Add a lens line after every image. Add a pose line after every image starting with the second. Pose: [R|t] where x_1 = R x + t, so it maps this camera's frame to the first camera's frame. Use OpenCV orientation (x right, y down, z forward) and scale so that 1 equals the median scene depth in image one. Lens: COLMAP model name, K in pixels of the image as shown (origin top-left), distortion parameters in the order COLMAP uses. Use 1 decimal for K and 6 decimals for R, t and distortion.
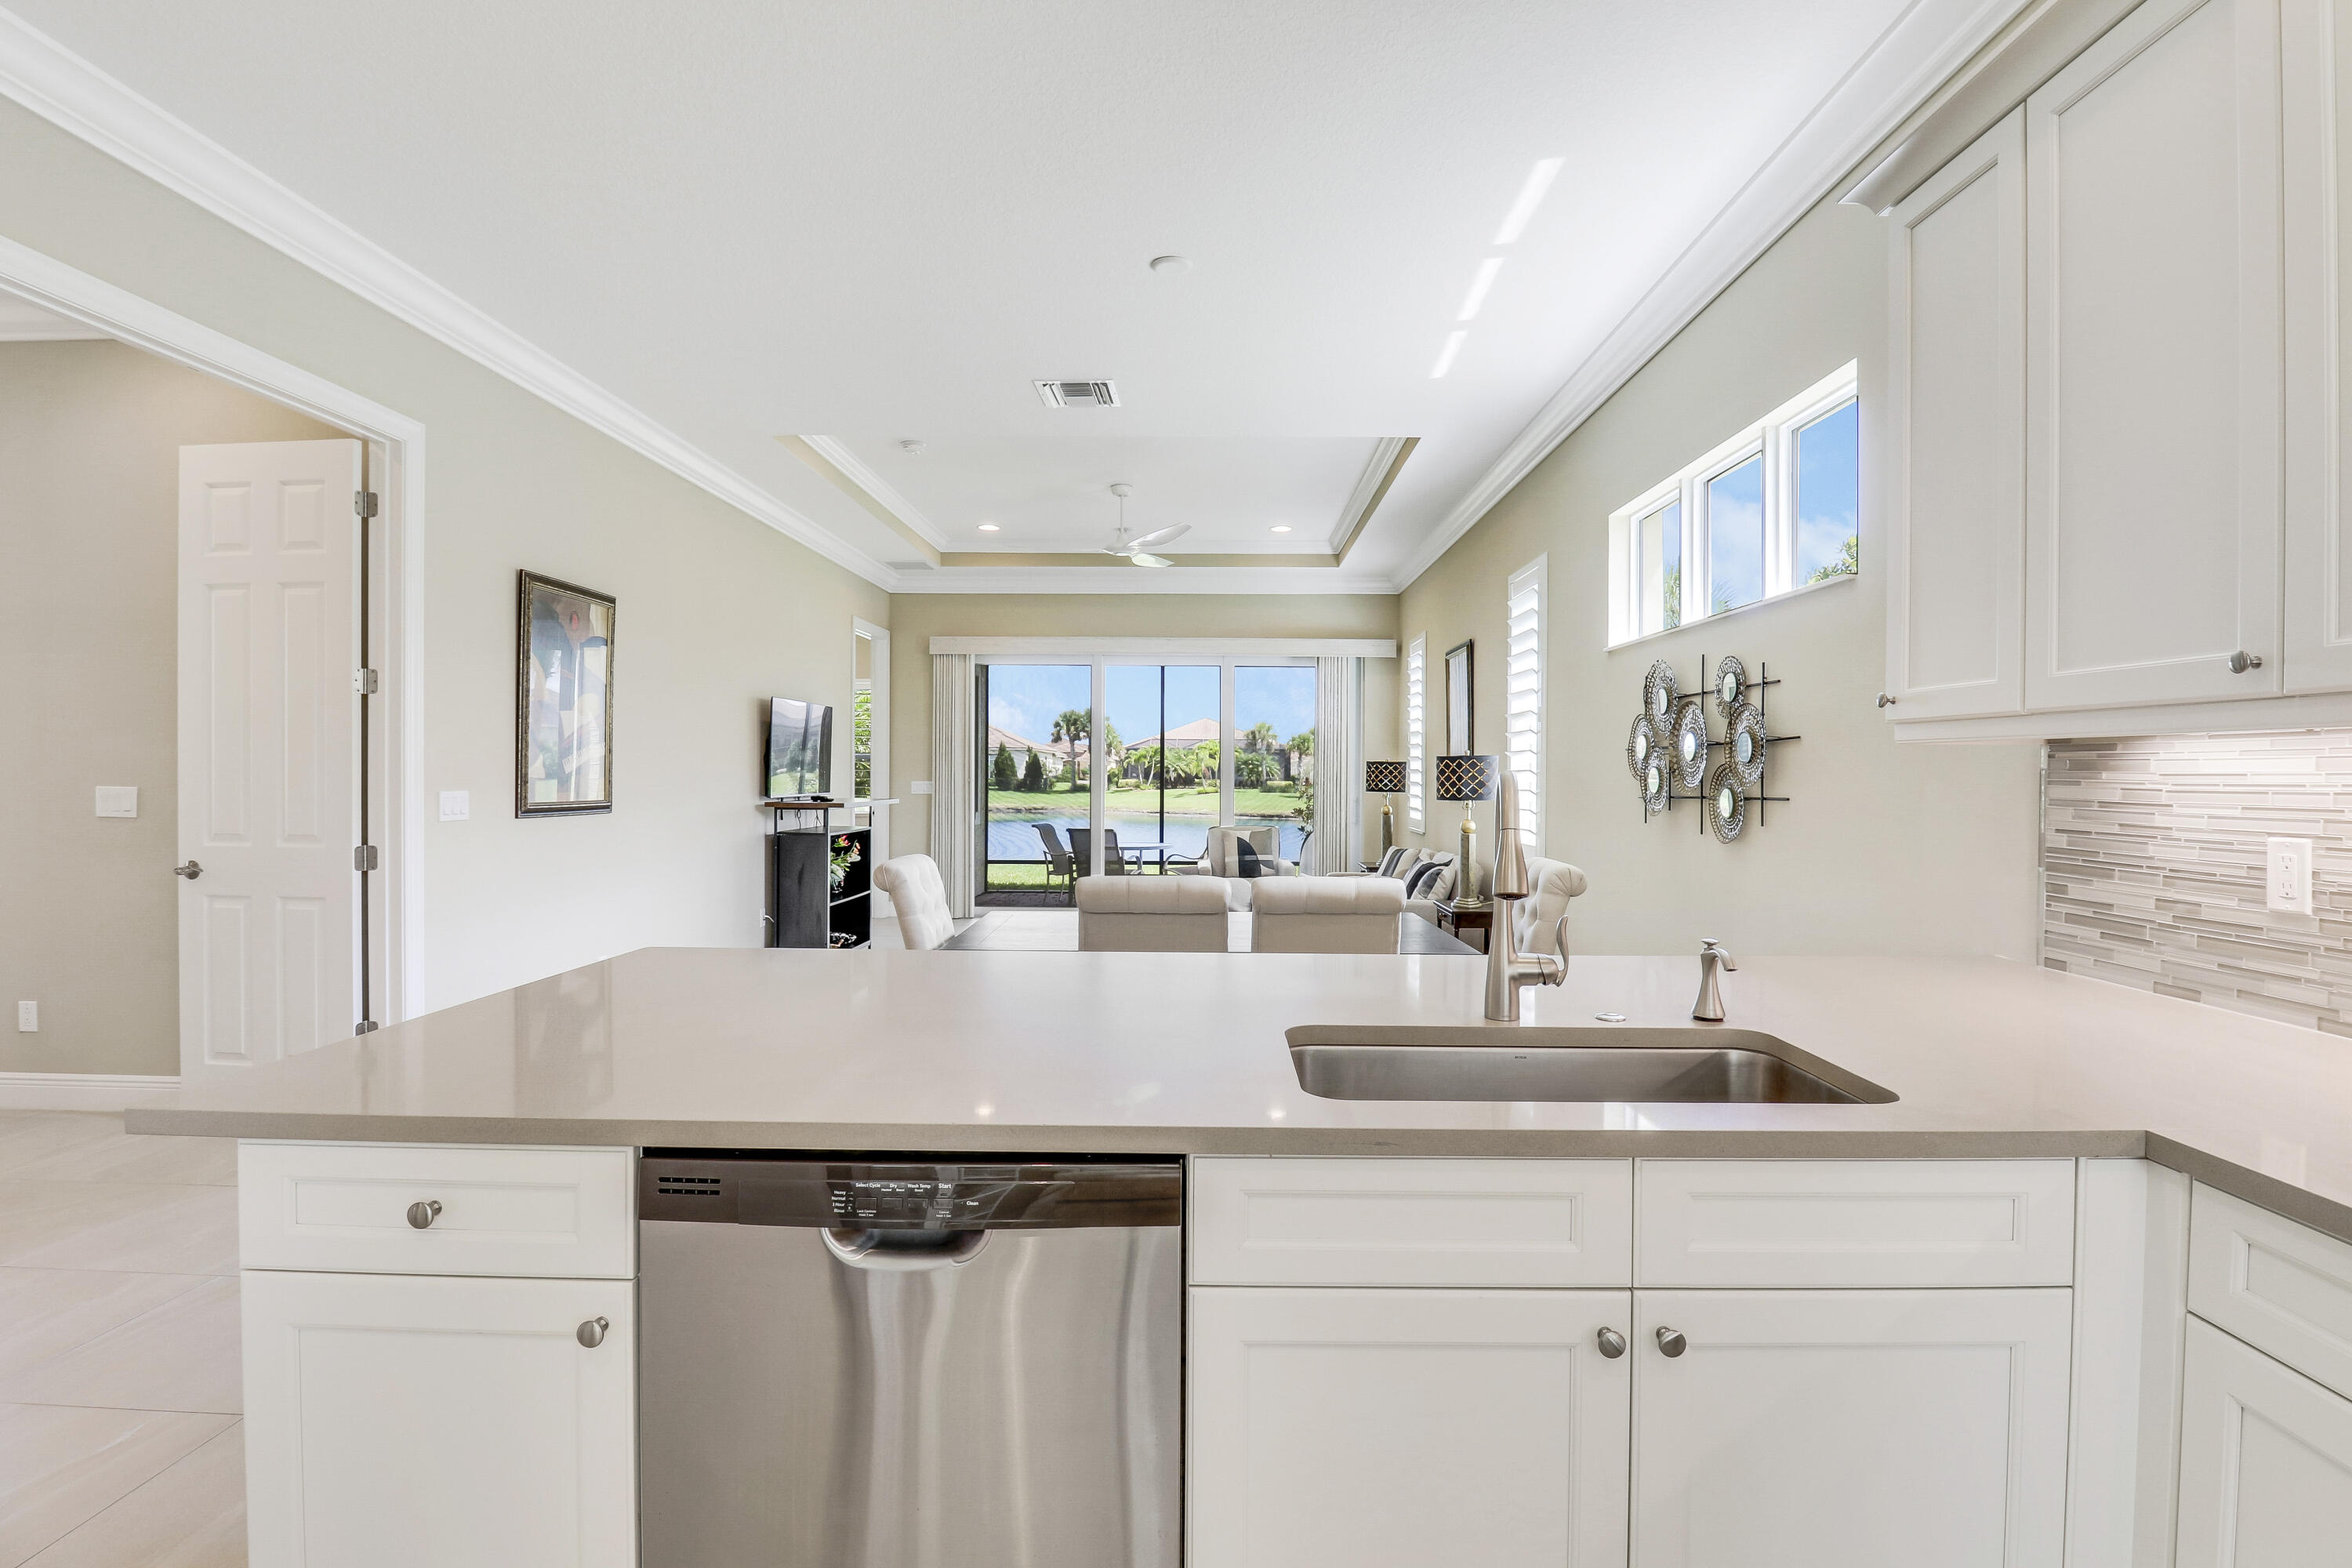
lens RADIAL K [[1105.1, 0, 1210.4], [0, 1105.1, 784.1], [0, 0, 1]] dist [-0.014593, -0.000750]
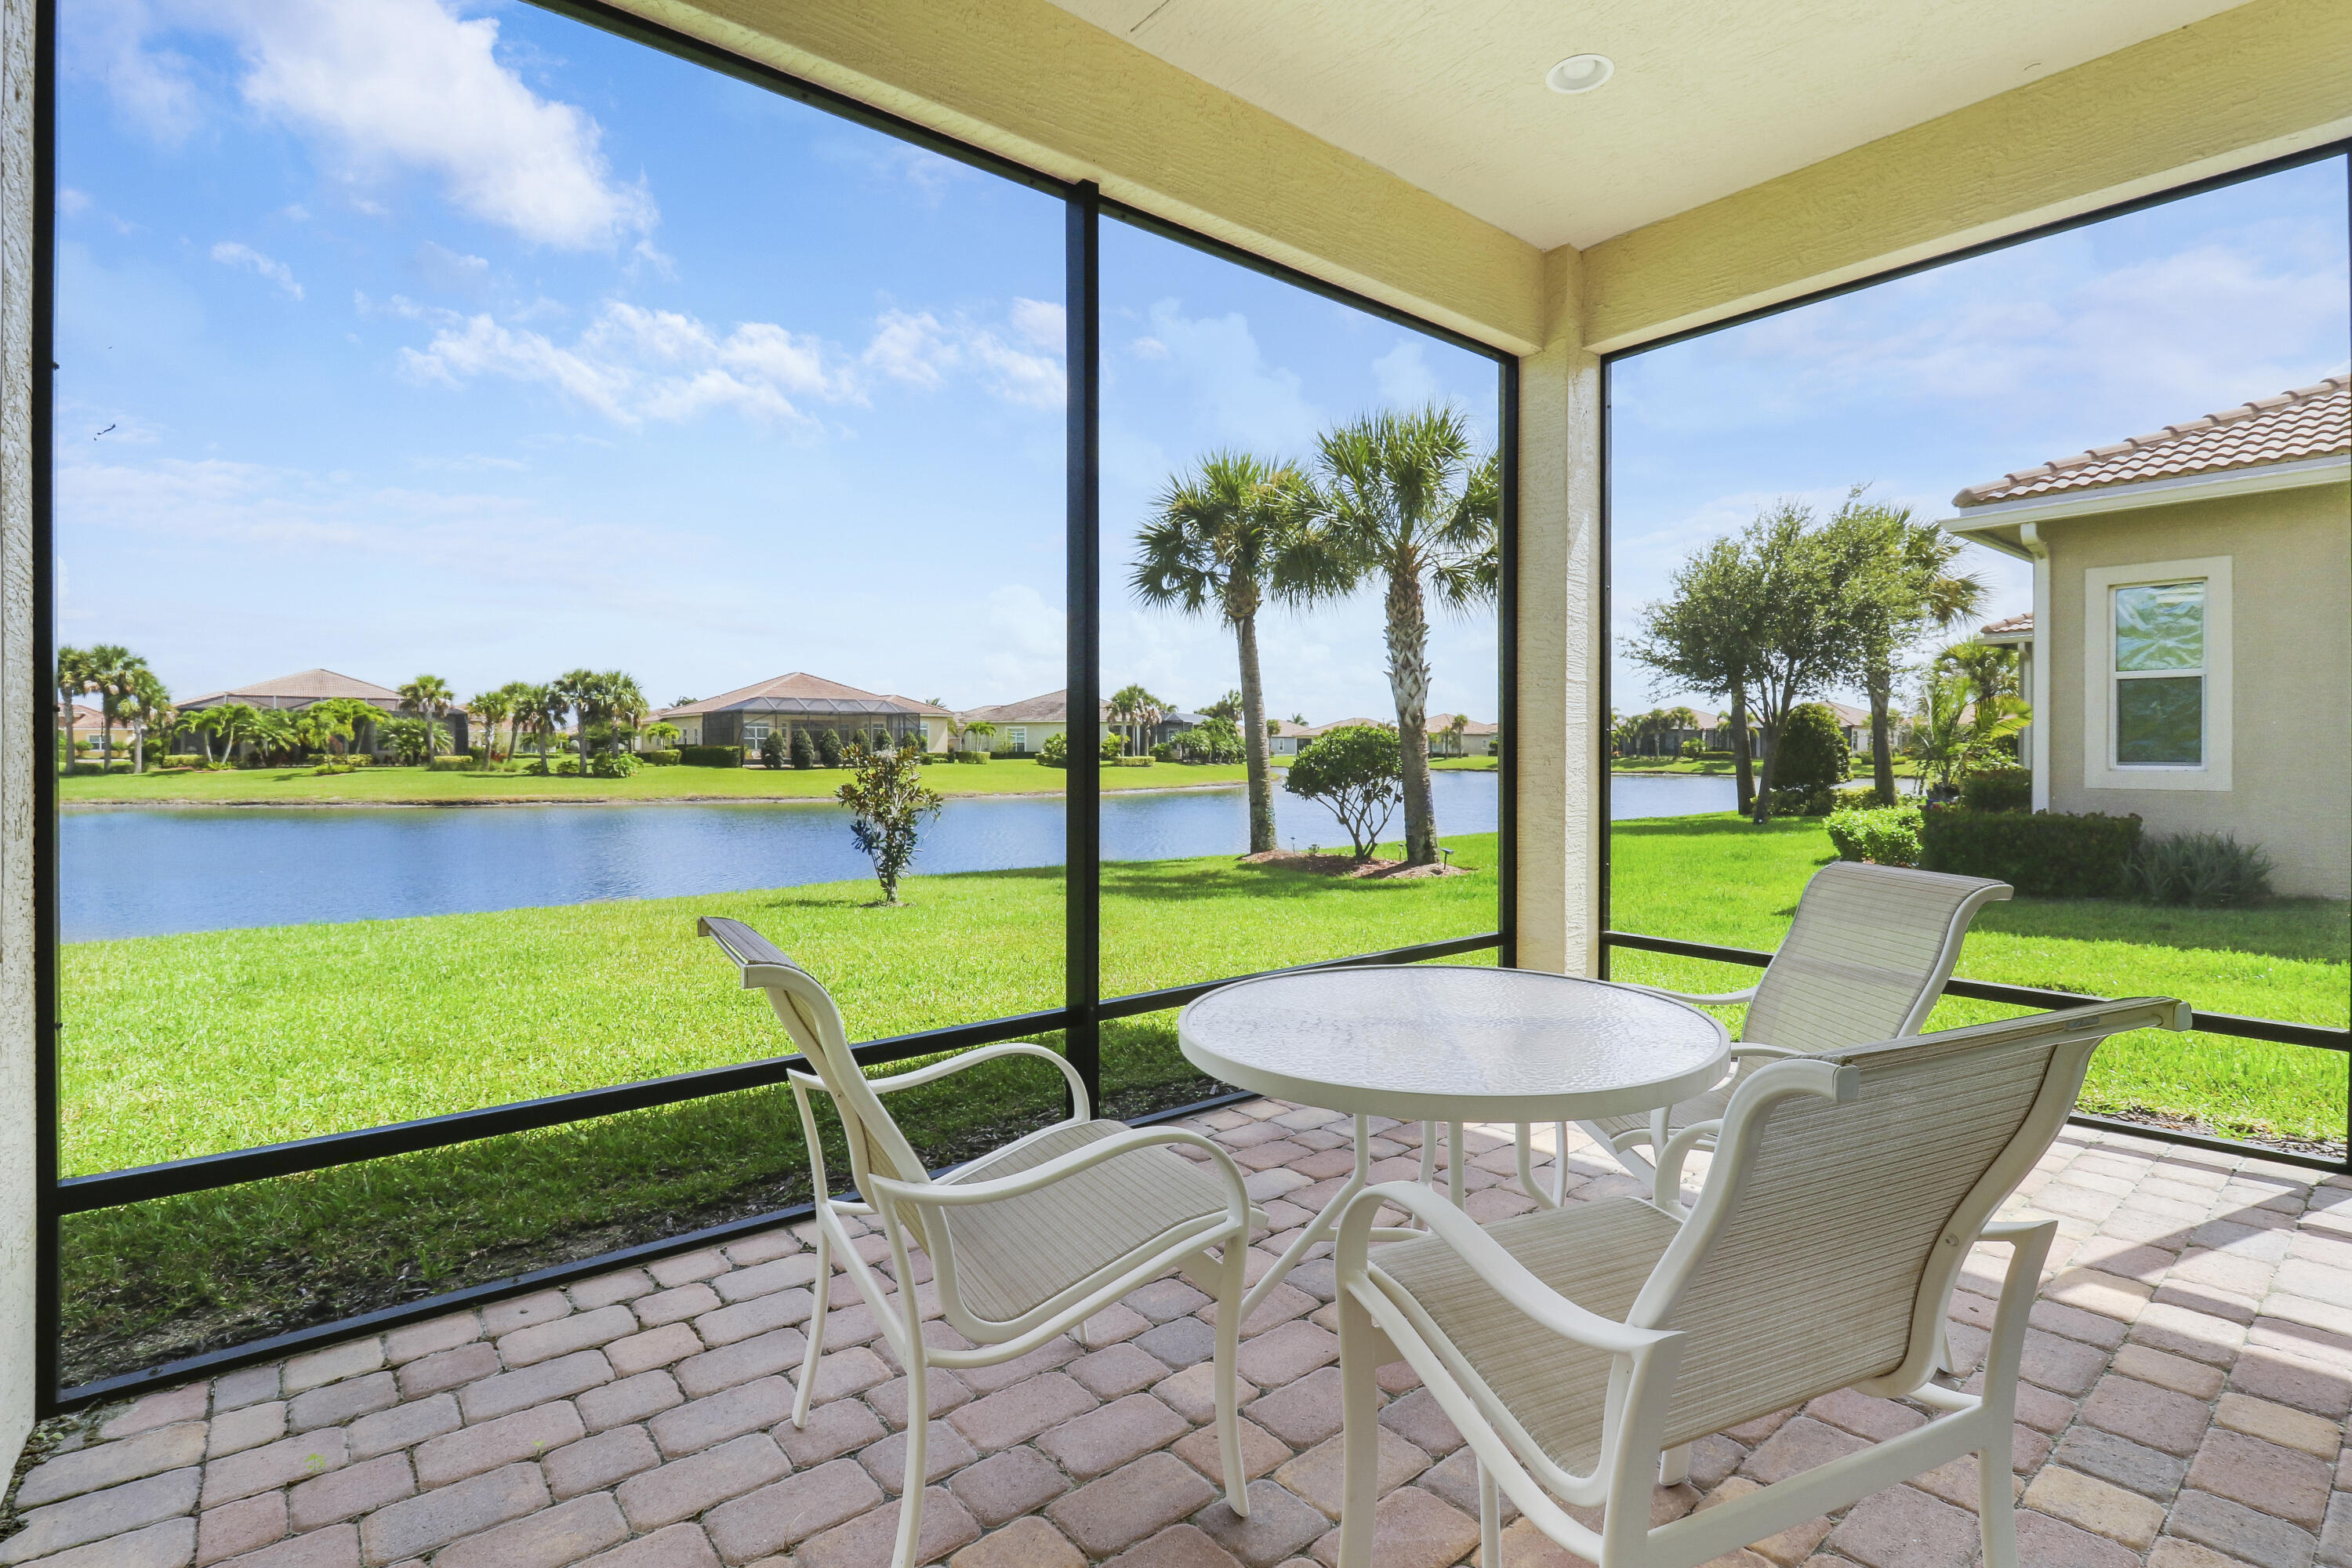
lens RADIAL K [[1105.1, 0, 1177.4], [0, 1105.1, 761.1], [0, 0, 1]] dist [-0.014593, -0.000750]
pose [[0.780056, -0.009963, 0.625630, -0.380676], [0.008101, 0.999950, 0.005823, 0.012491], [-0.625657, 0.000526, 0.780098, 2.305955]]
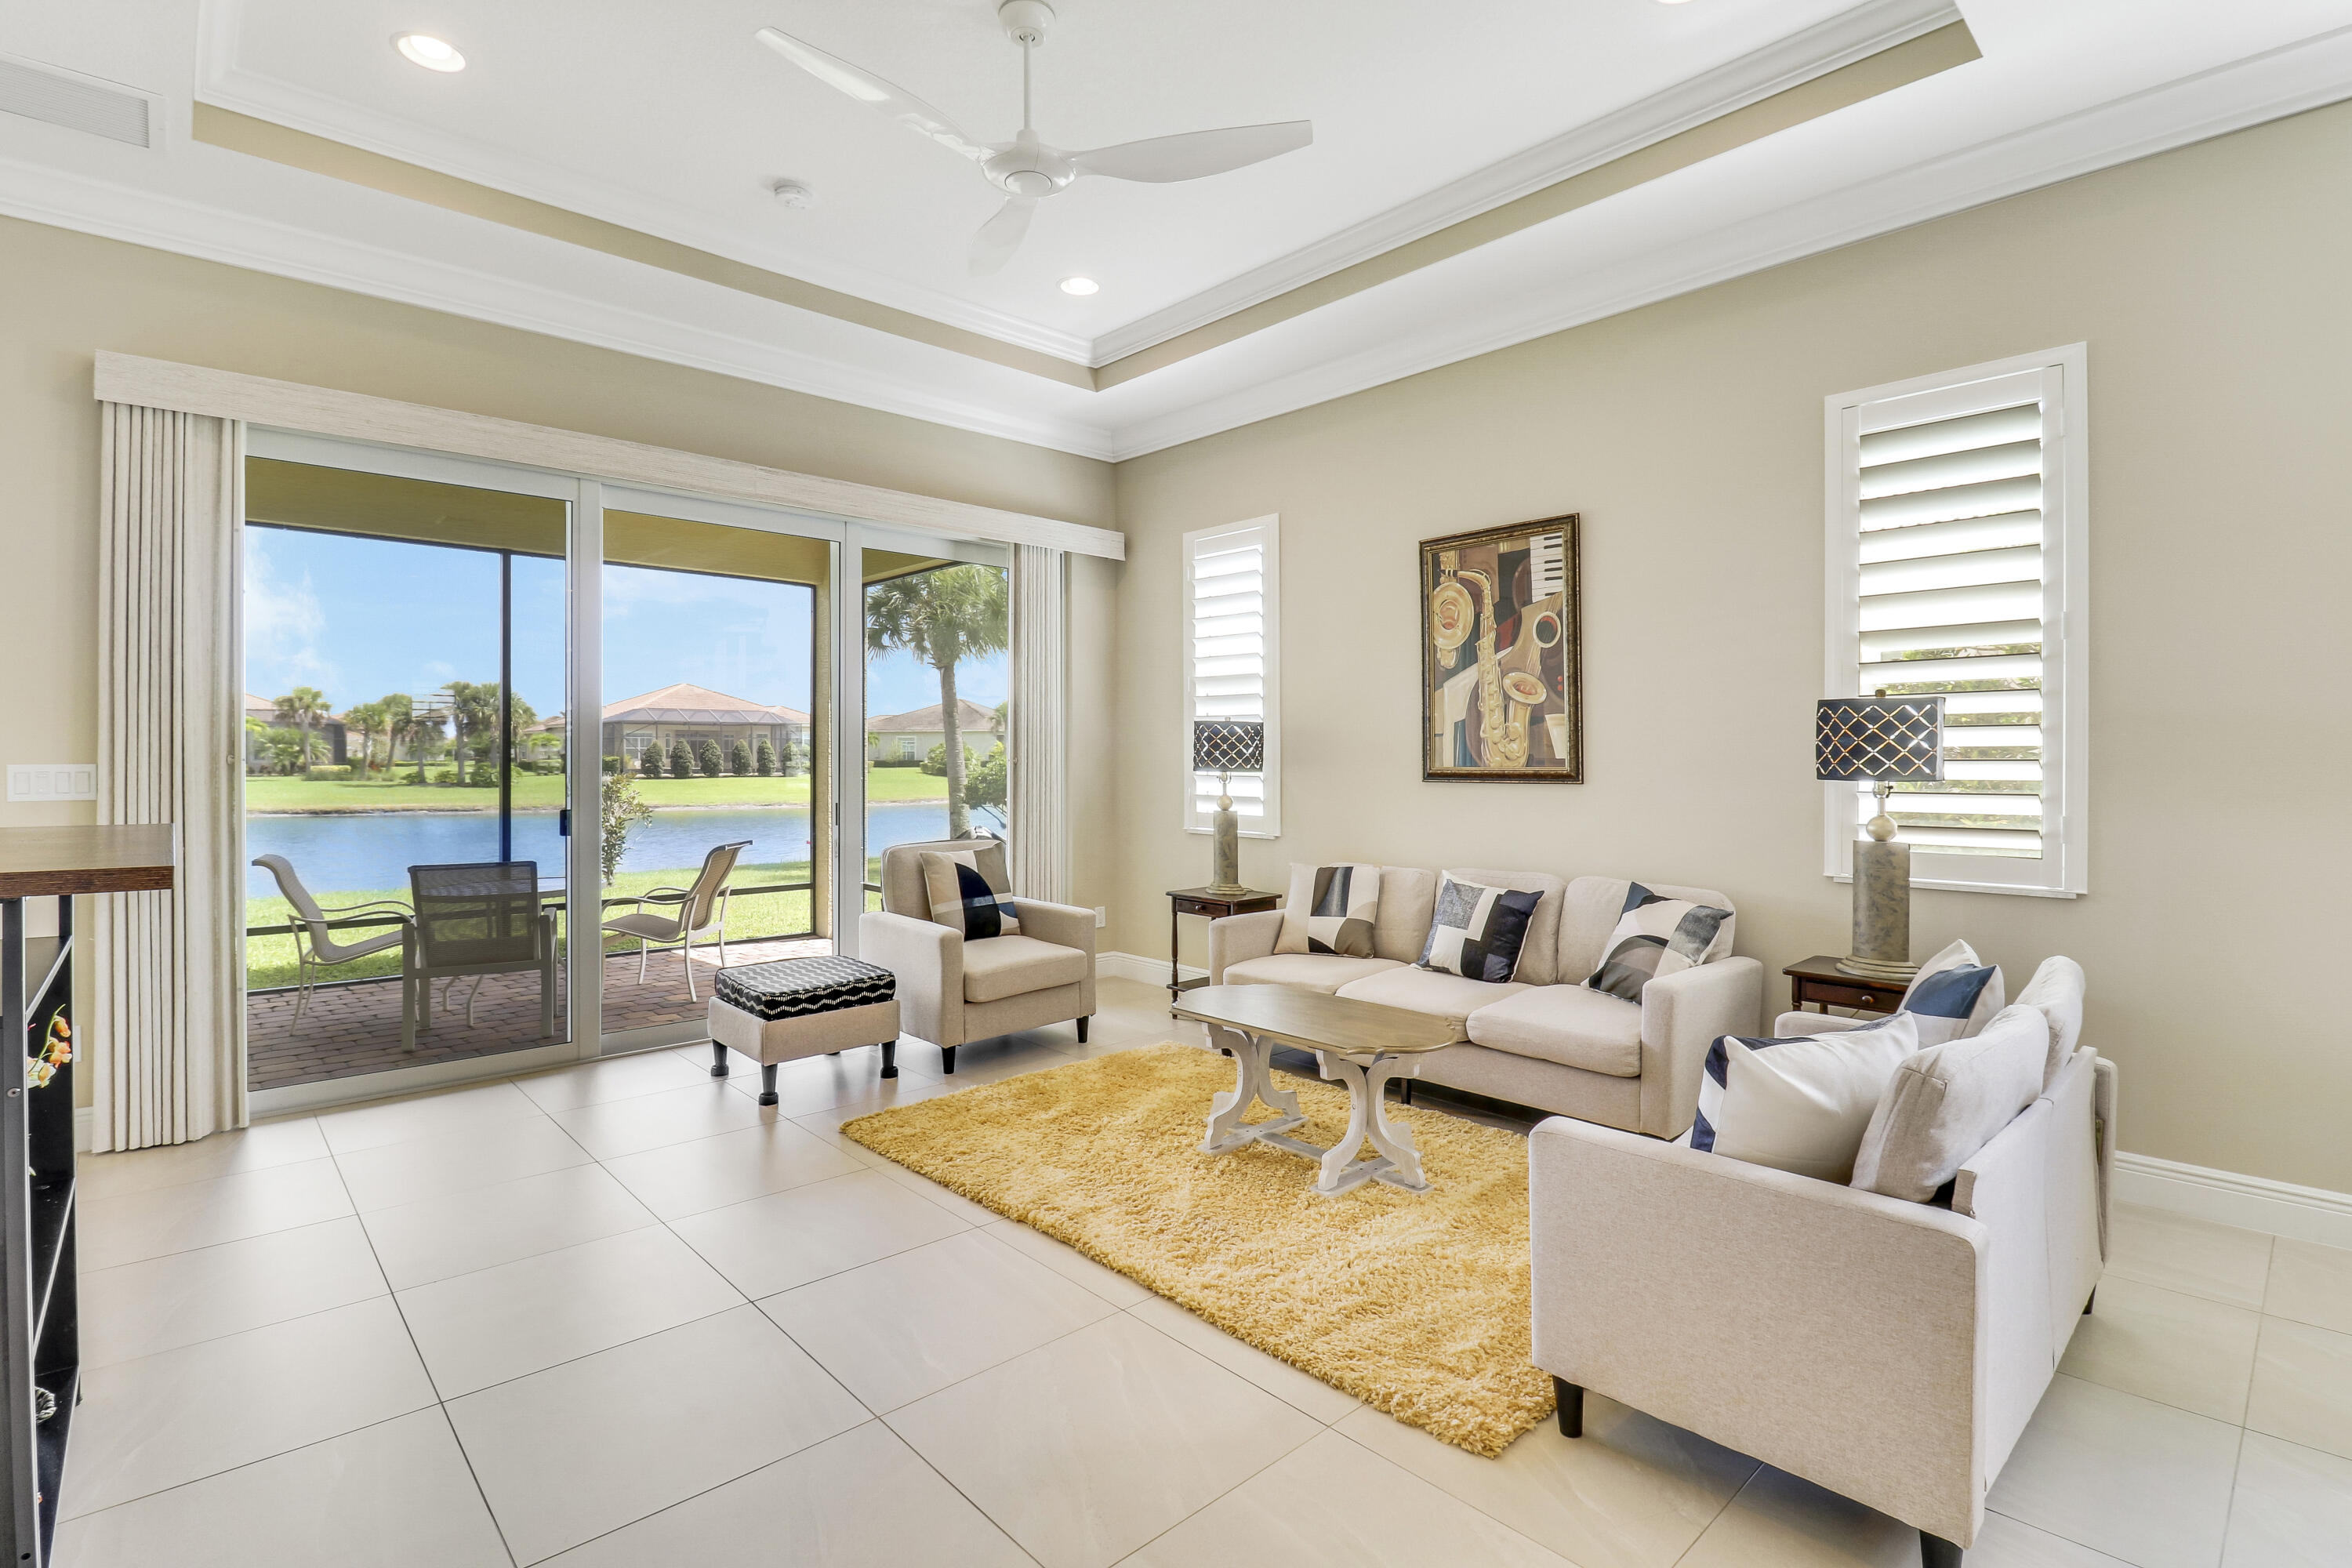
lens RADIAL K [[1105.1, 0, 1169.9], [0, 1105.1, 755.1], [0, 0, 1]] dist [-0.014593, -0.000750]
pose [[0.733620, -0.002340, 0.679556, -0.500055], [0.008955, 0.999941, -0.006224, 0.001985], [-0.679501, 0.010652, 0.733598, 1.081360]]
